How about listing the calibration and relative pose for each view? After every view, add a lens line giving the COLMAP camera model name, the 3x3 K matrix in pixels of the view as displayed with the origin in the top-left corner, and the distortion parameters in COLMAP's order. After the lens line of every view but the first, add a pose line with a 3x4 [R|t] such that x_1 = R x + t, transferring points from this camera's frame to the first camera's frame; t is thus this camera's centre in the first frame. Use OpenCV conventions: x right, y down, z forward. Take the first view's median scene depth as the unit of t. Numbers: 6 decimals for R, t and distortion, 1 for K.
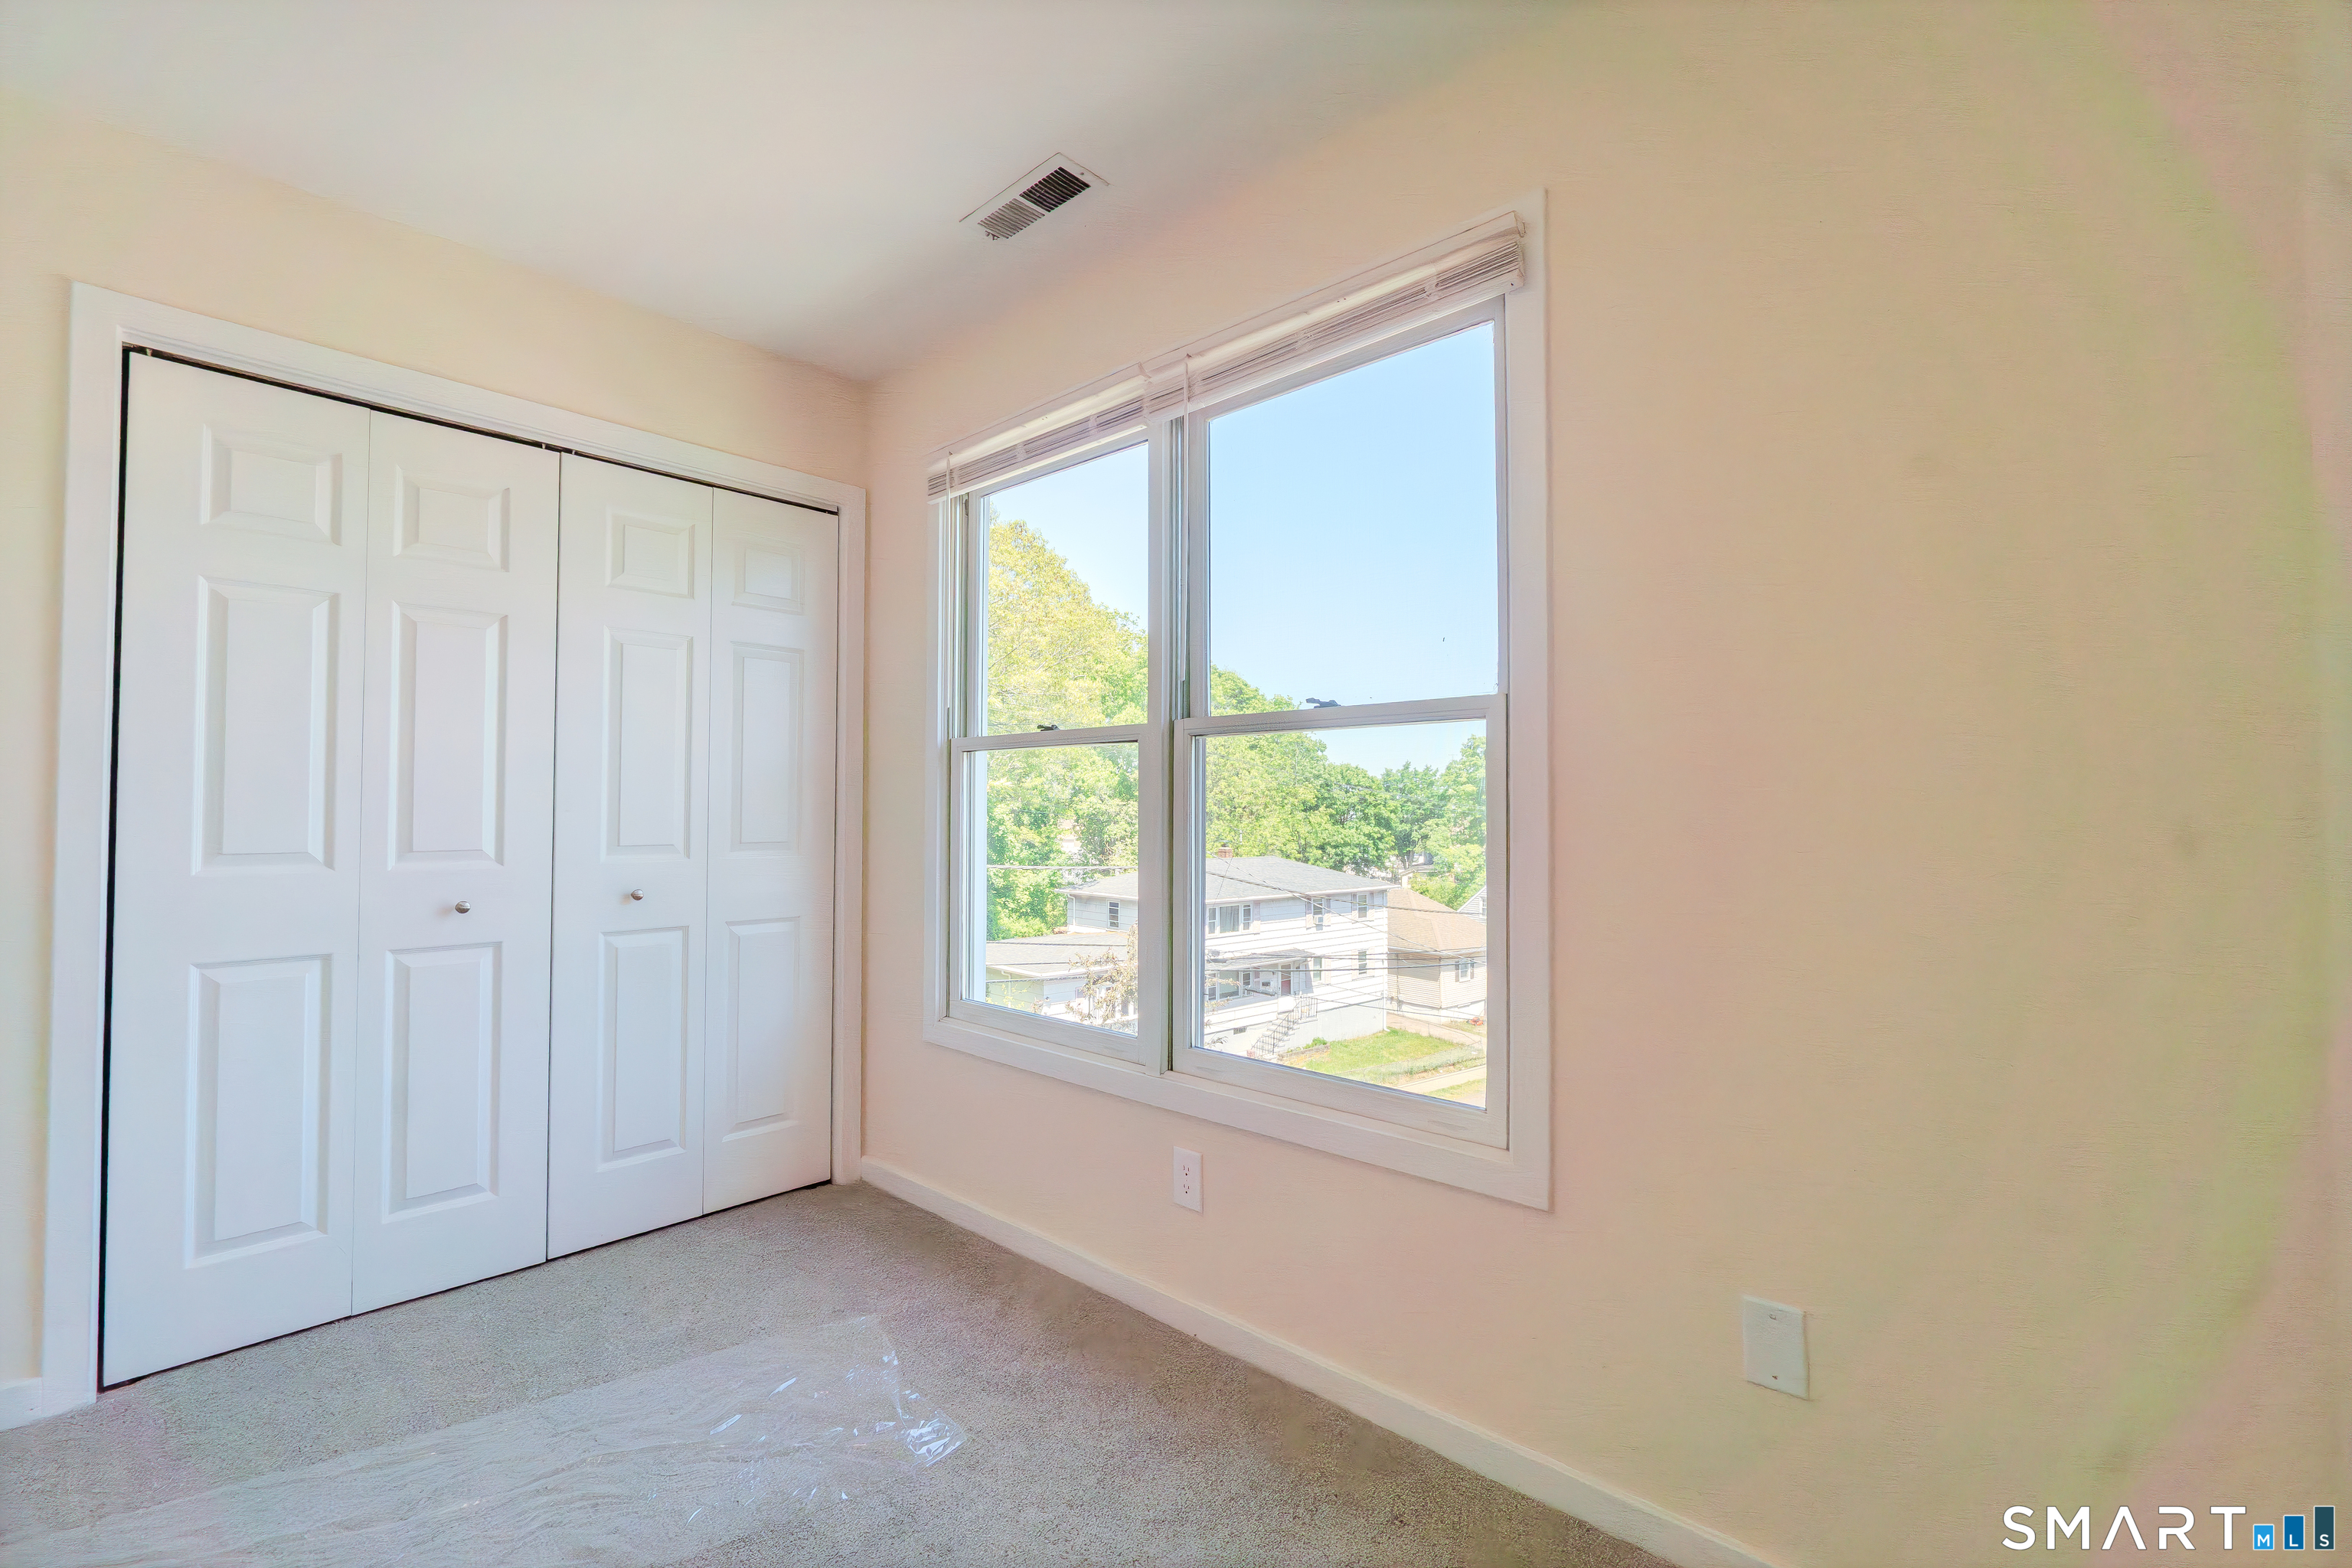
lens RADIAL K [[1006.2, 0, 1171.3], [0, 1006.2, 789.5], [0, 0, 1]] dist [-0.004620, 0.000061]
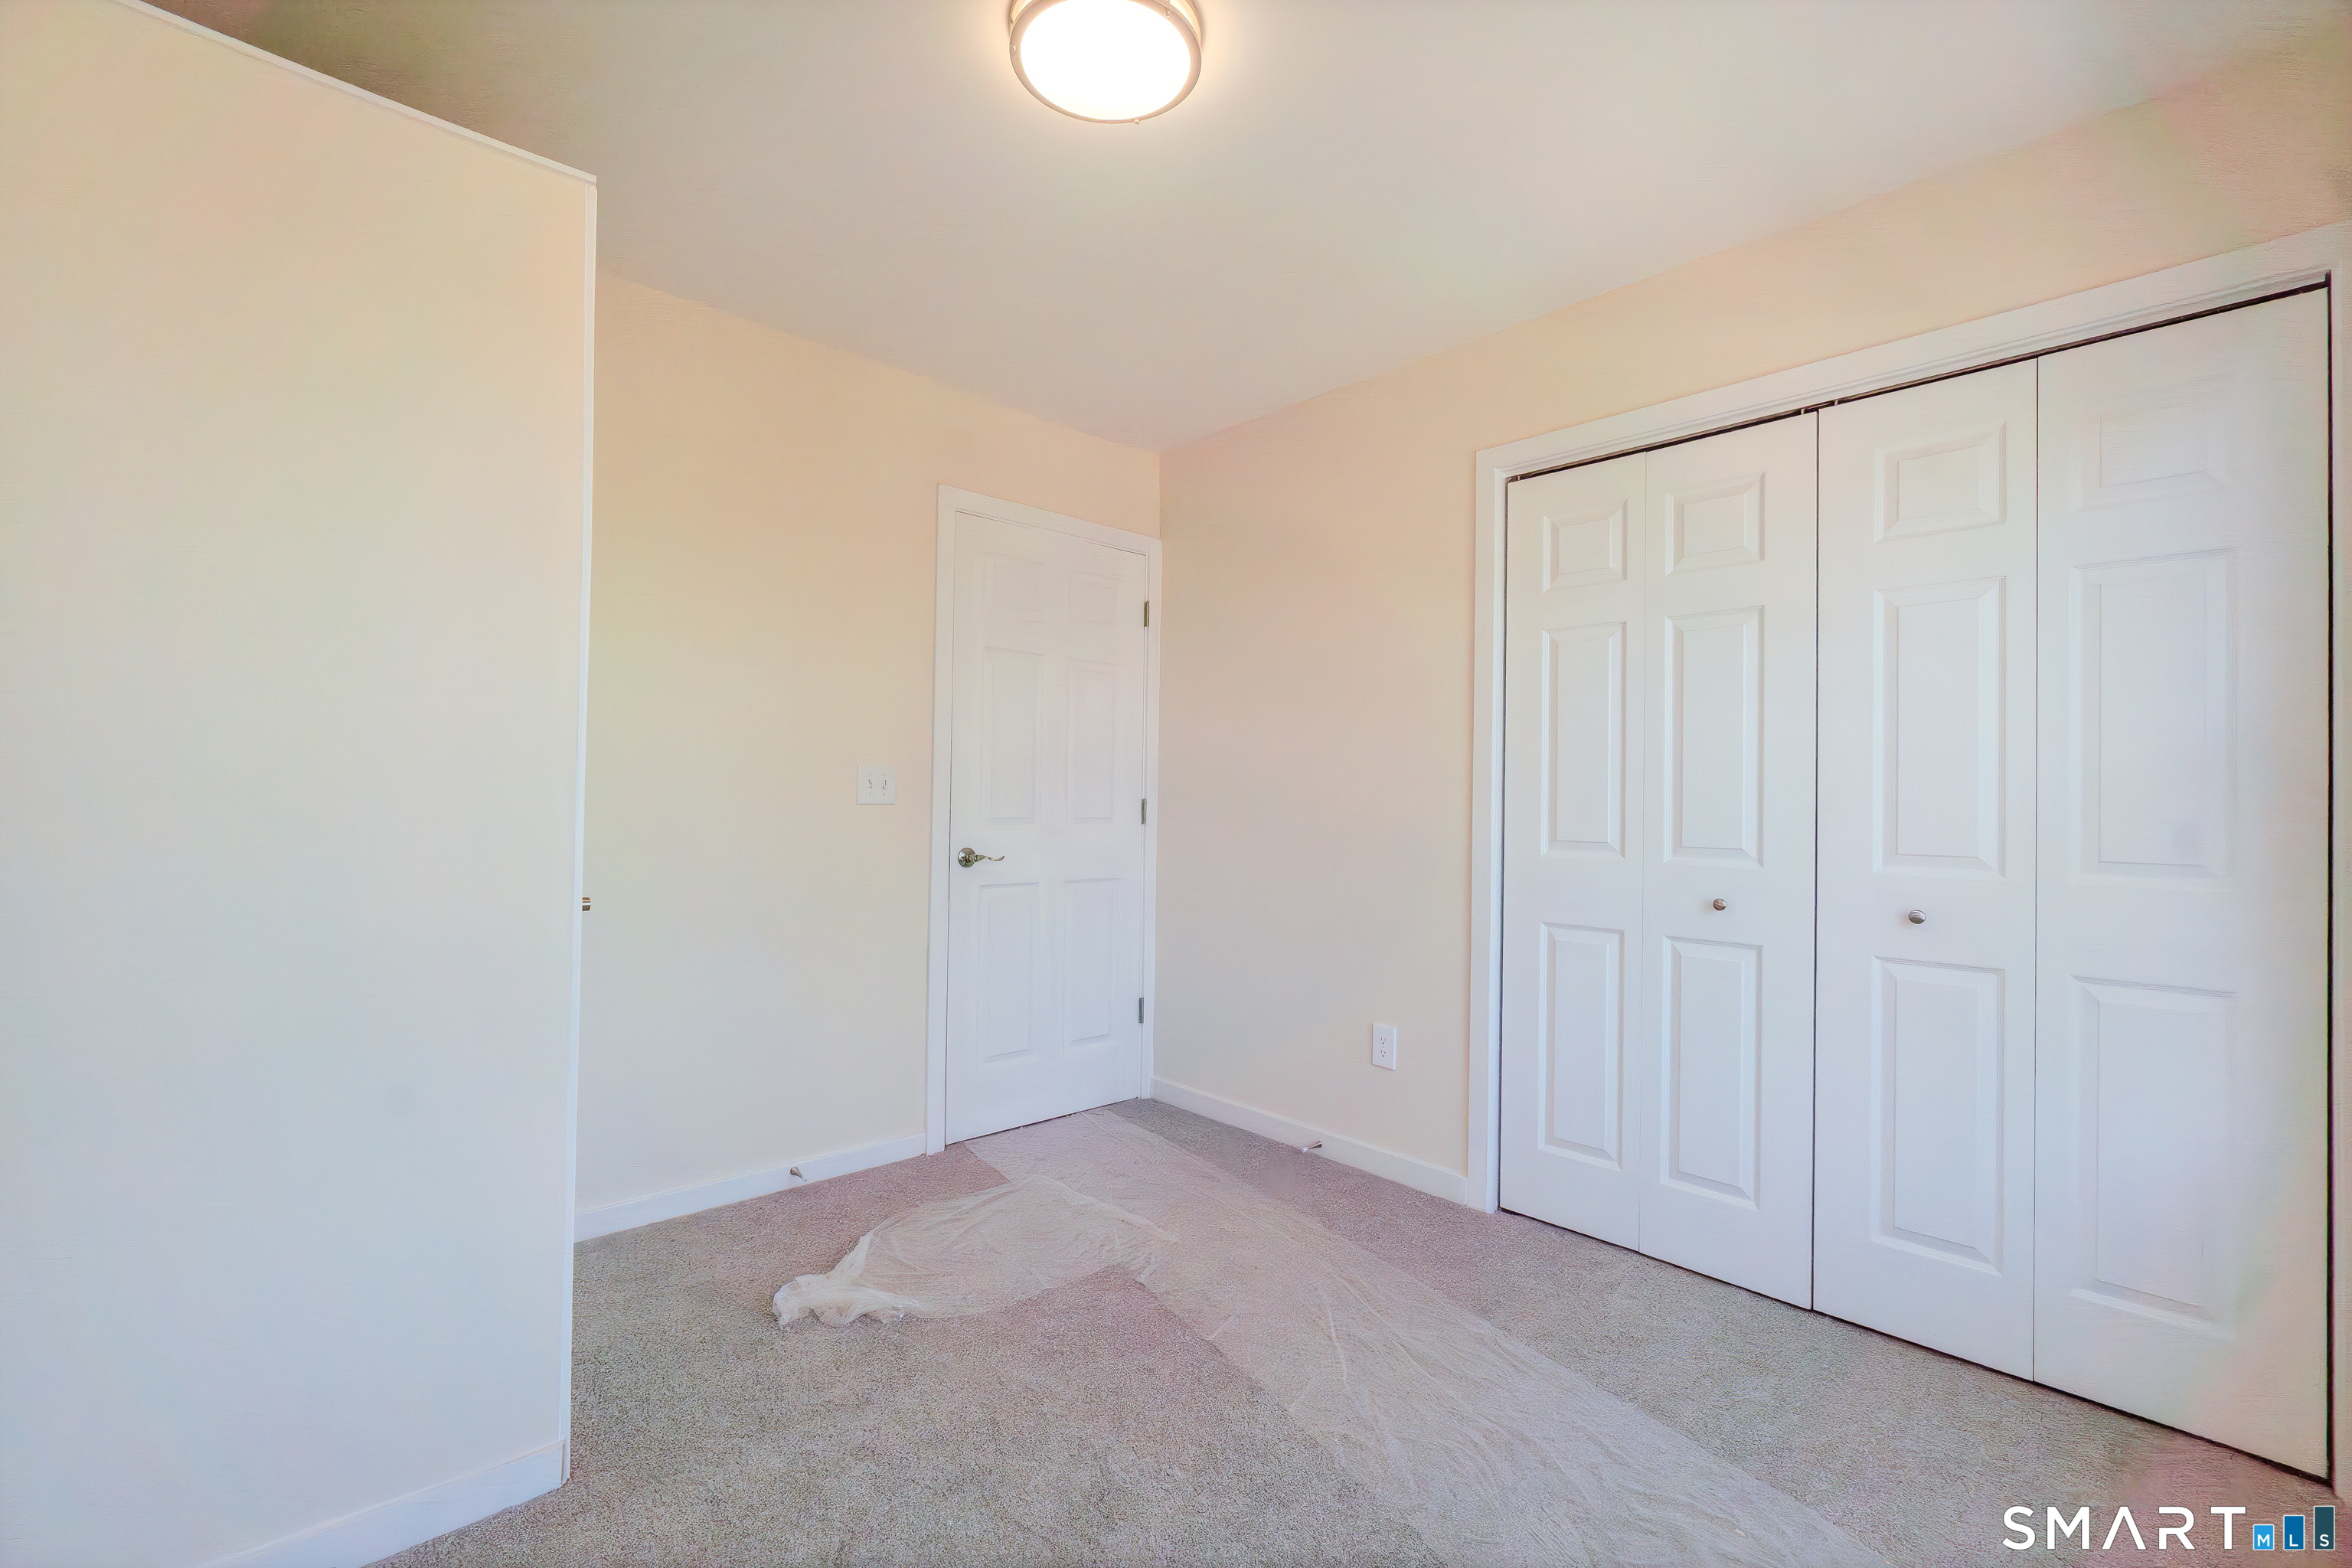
lens RADIAL K [[1006.2, 0, 1171.3], [0, 1006.2, 789.5], [0, 0, 1]] dist [-0.004620, 0.000061]
pose [[-0.073848, -0.016877, -0.997127, 0.334345], [0.004790, 0.999839, -0.017278, 0.015779], [0.997258, -0.006052, -0.073756, 0.508413]]
